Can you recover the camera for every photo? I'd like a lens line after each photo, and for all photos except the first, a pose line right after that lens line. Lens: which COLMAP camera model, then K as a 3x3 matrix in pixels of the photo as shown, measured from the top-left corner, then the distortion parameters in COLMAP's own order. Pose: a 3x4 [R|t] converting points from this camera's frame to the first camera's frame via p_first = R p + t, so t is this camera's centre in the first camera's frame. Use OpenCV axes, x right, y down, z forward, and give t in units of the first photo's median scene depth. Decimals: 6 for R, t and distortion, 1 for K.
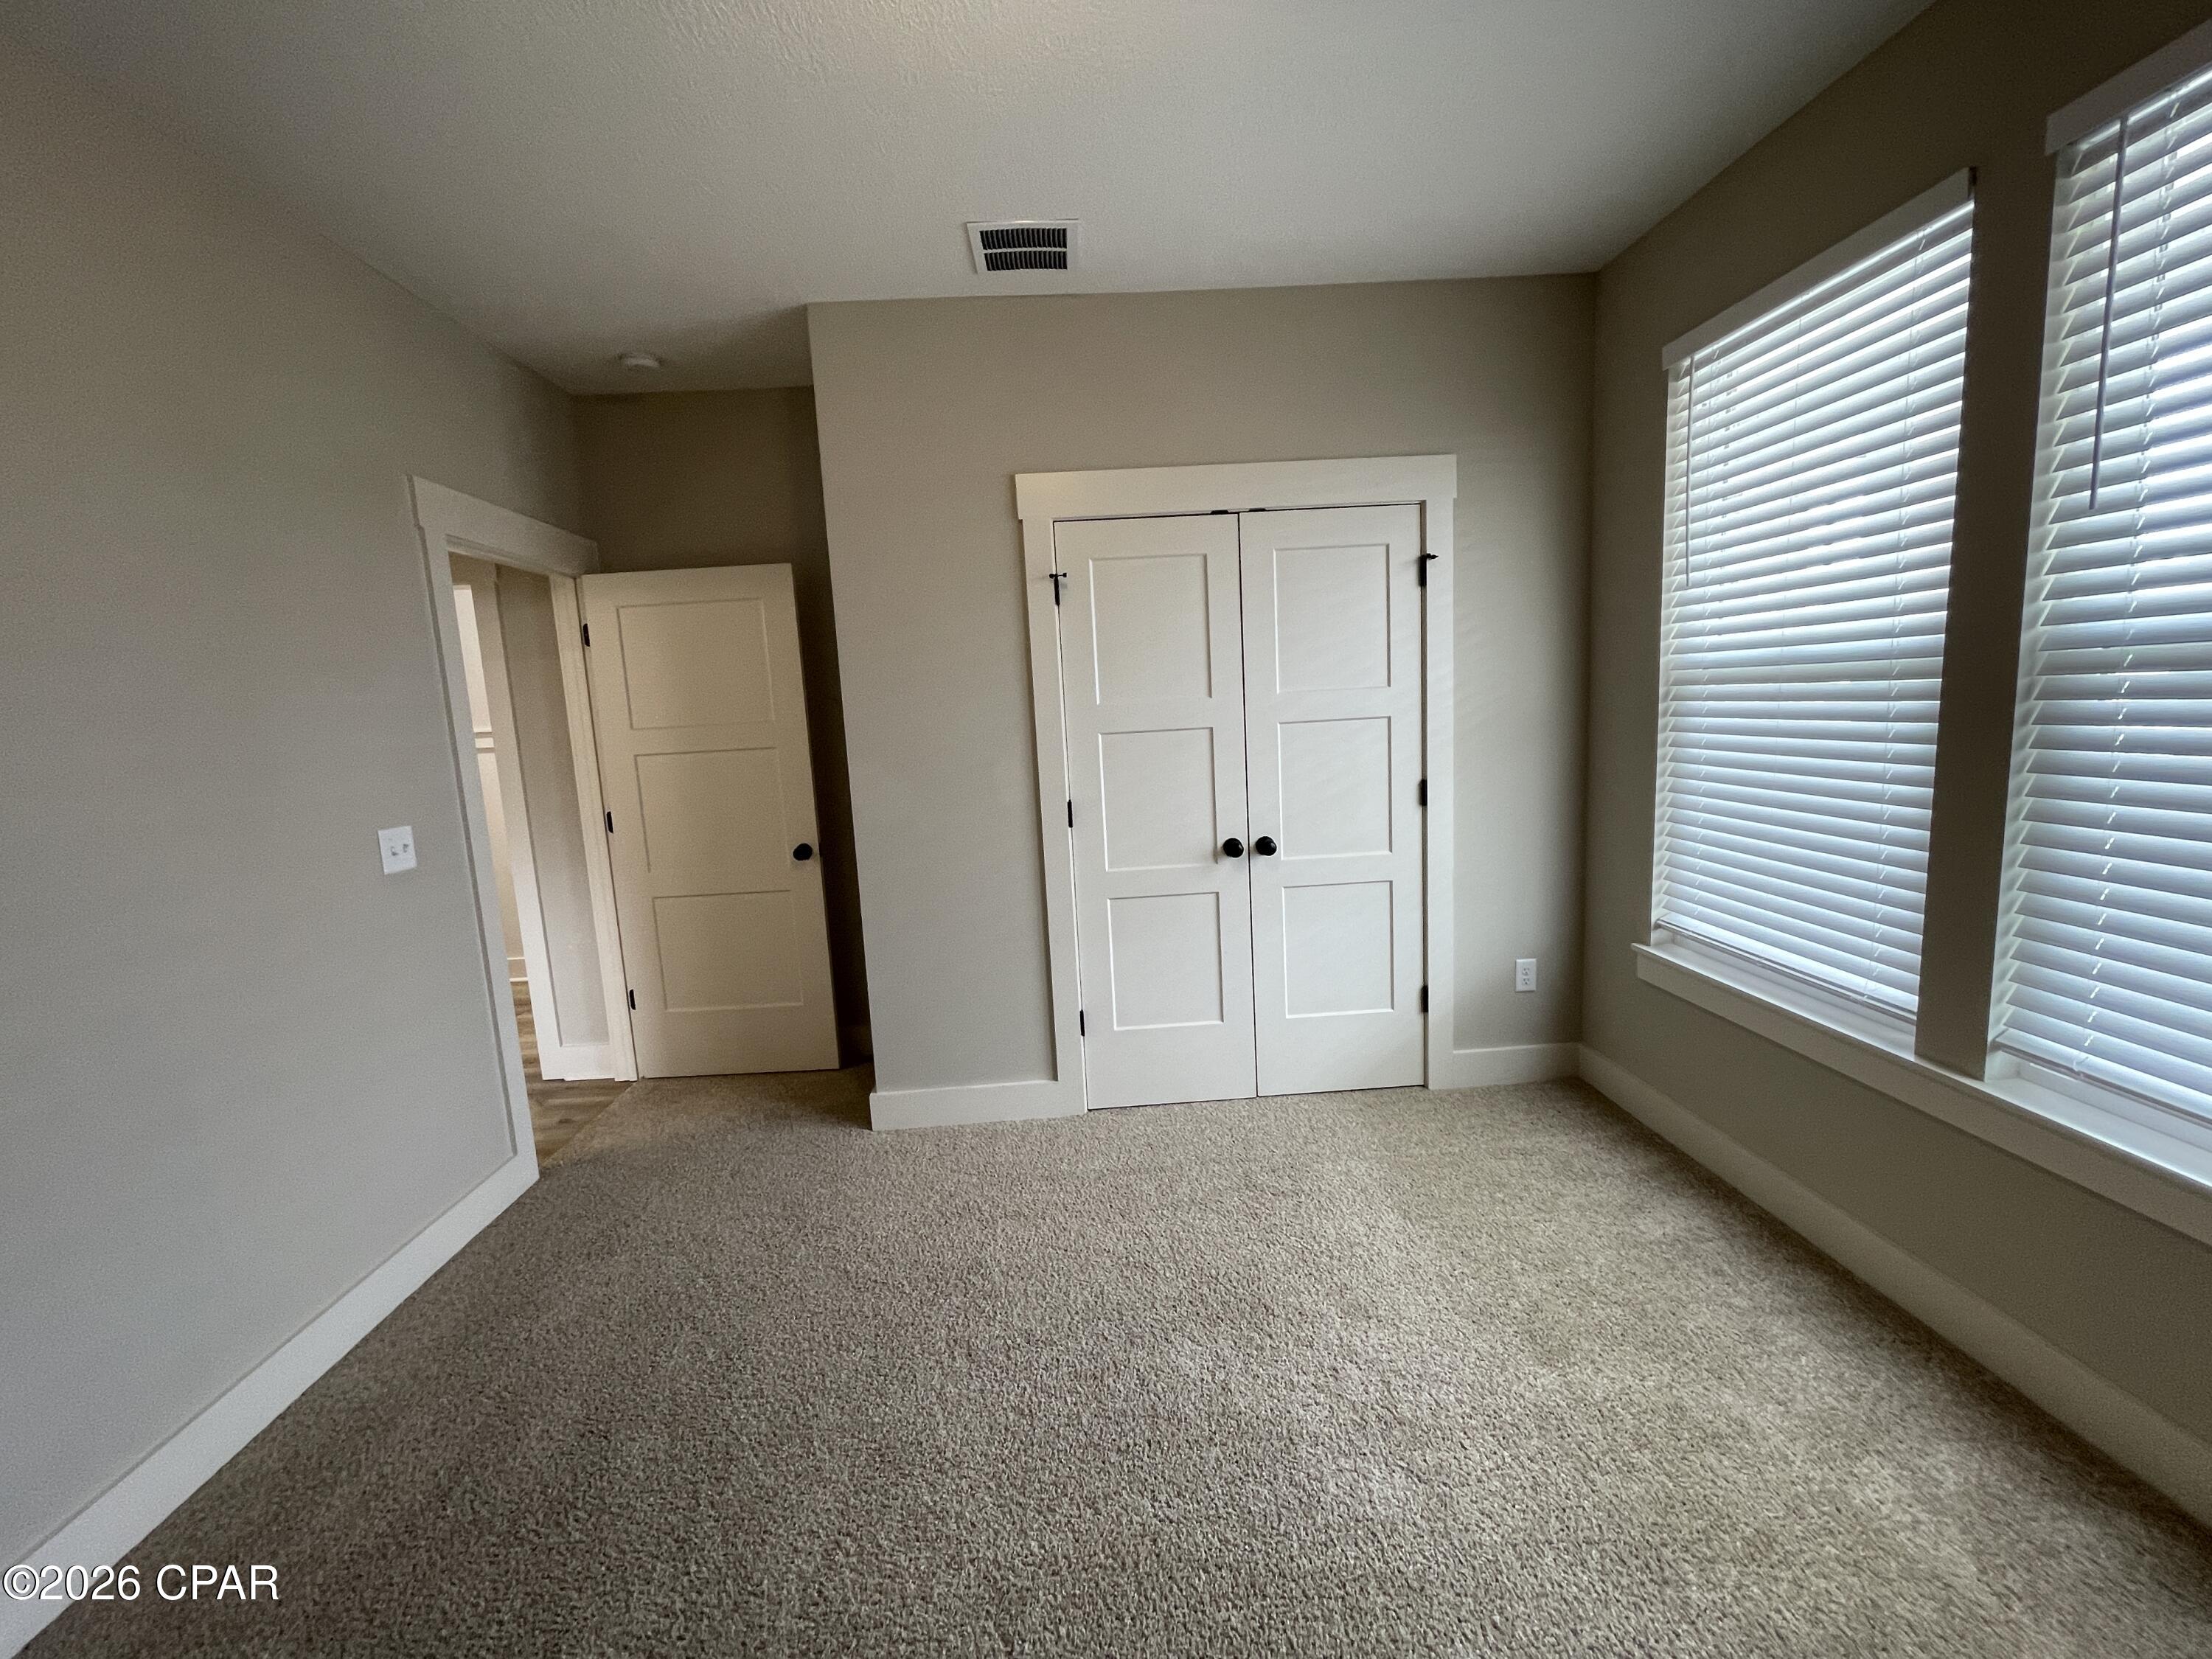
lens RADIAL K [[893.7, 0, 1108.6], [0, 893.7, 826.7], [0, 0, 1]] dist [-0.003129, -0.000869]
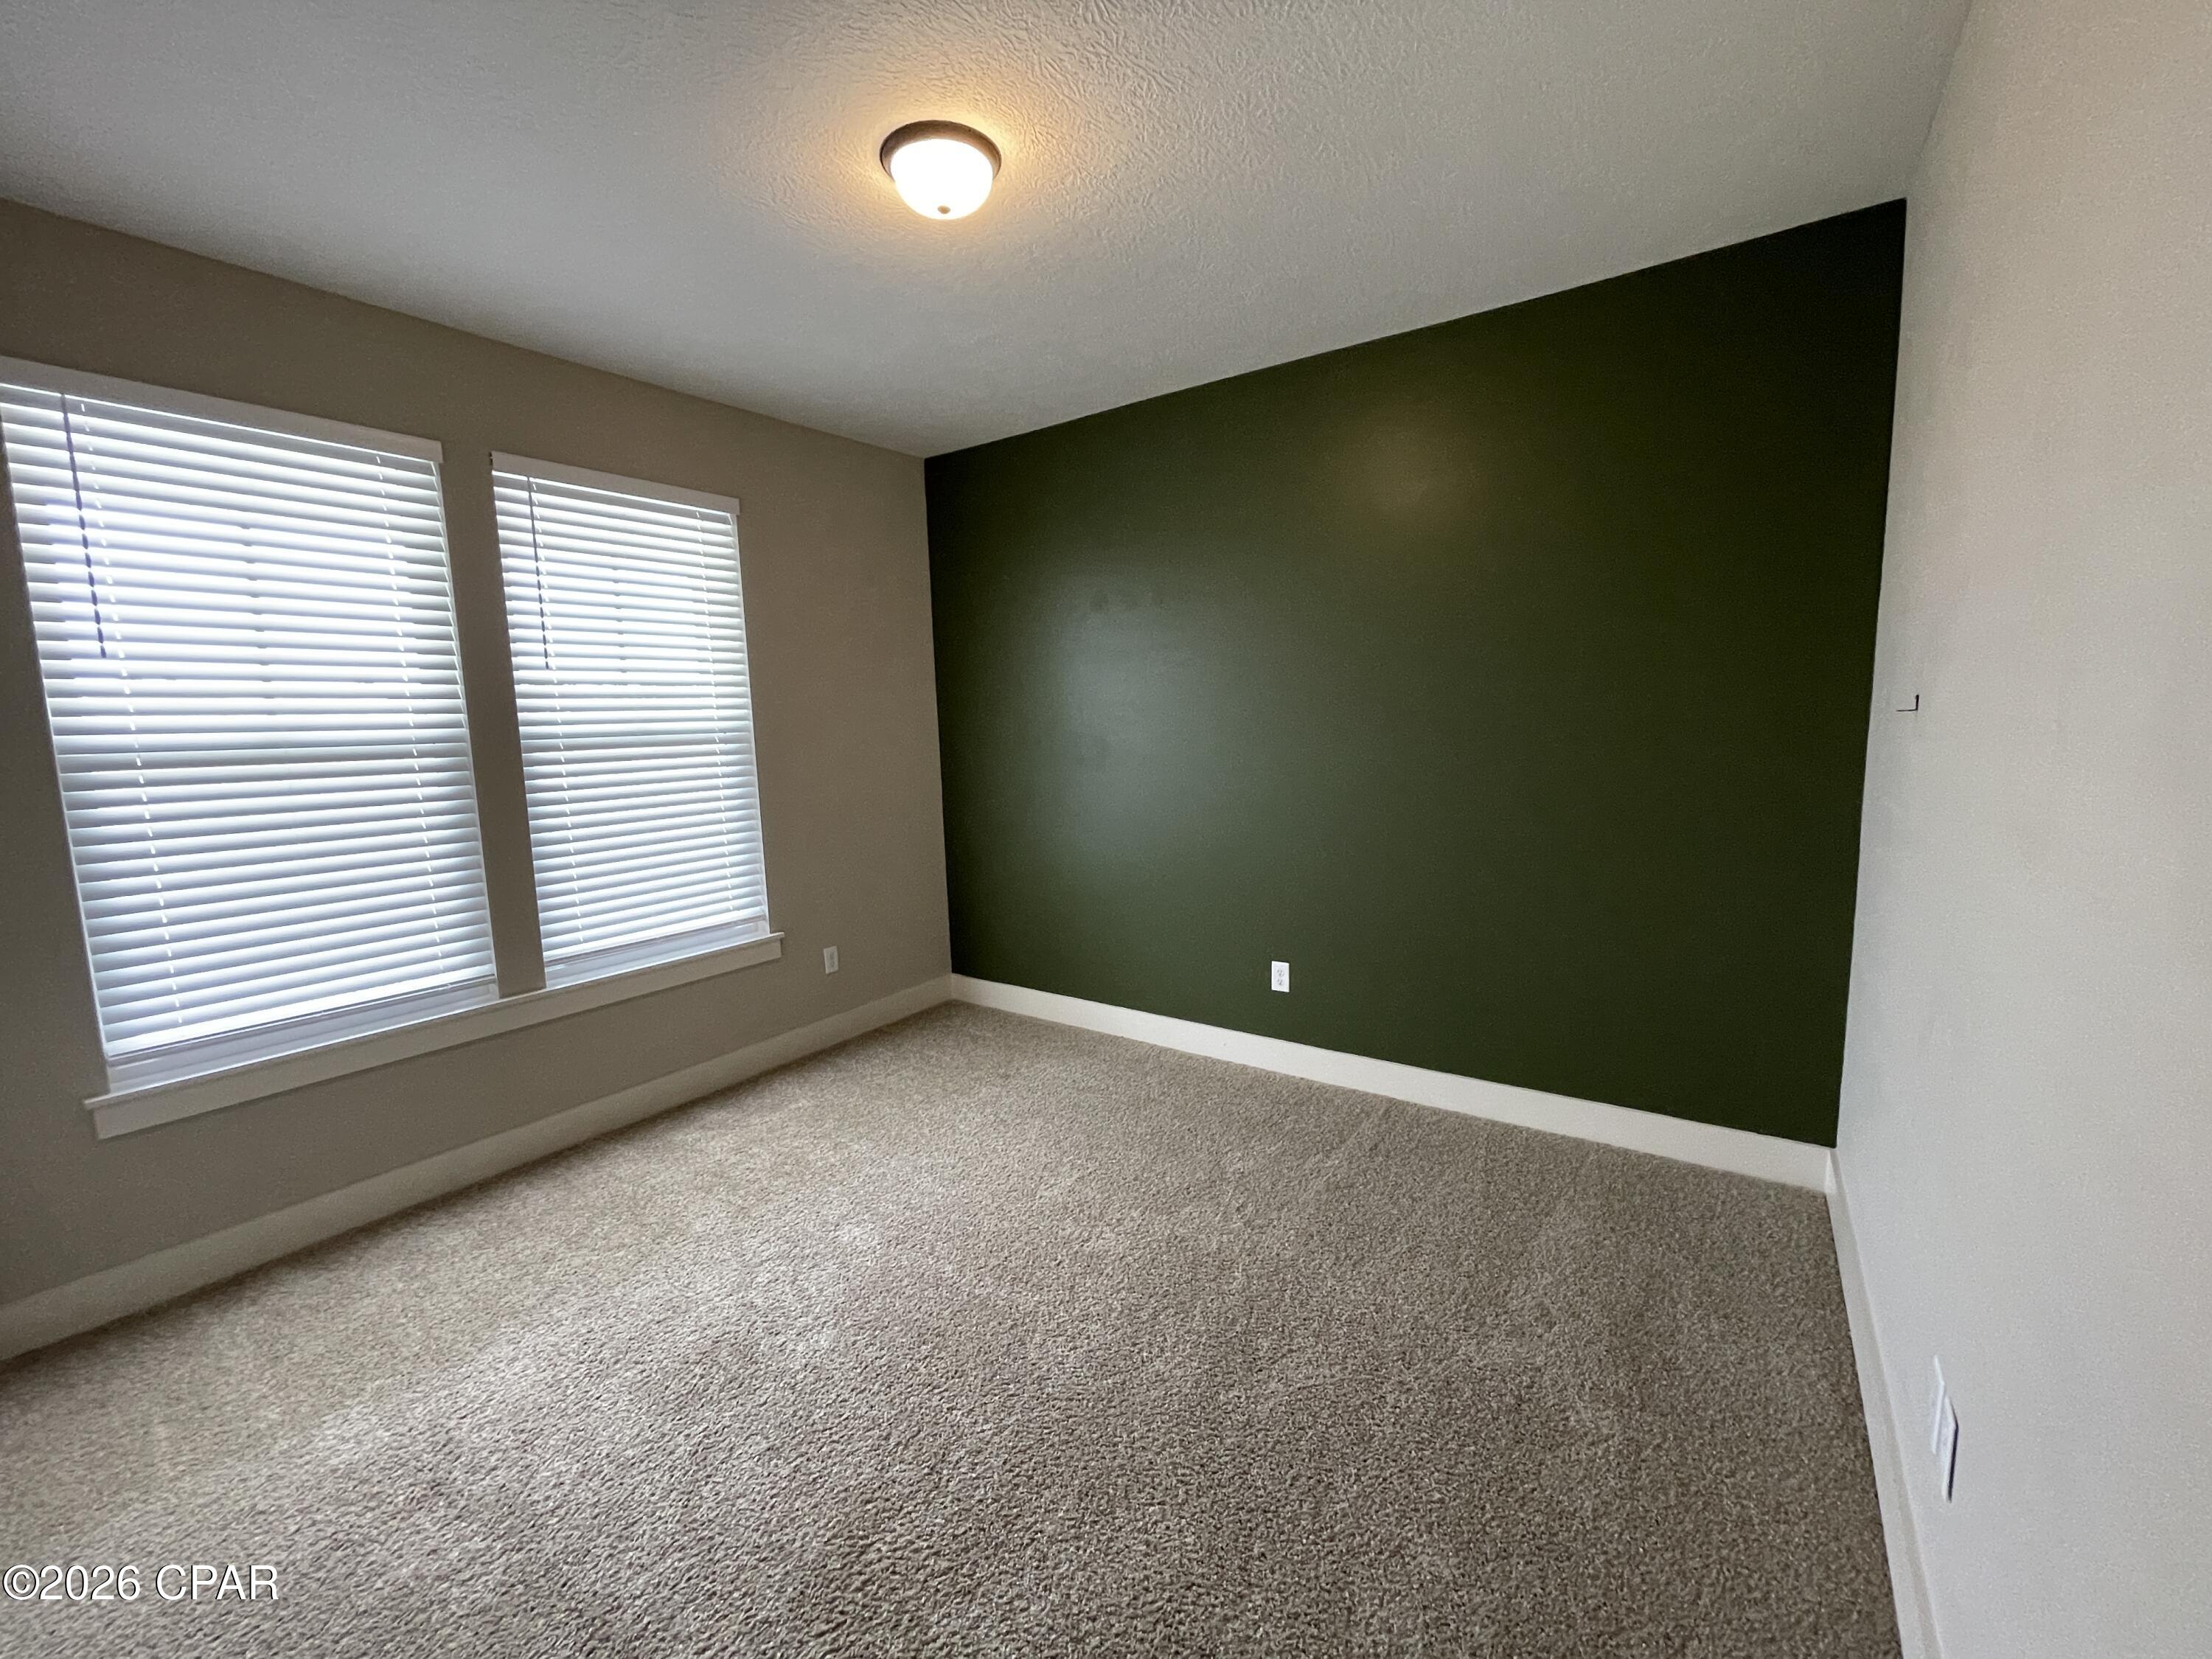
lens RADIAL K [[897.4, 0, 1095.1], [0, 897.4, 827.1], [0, 0, 1]] dist [0.004880, -0.004090]
pose [[-0.779113, -0.001093, 0.626883, -0.854601], [0.152160, 0.969764, 0.190800, -0.168753], [-0.608137, 0.244041, -0.755389, 1.461020]]
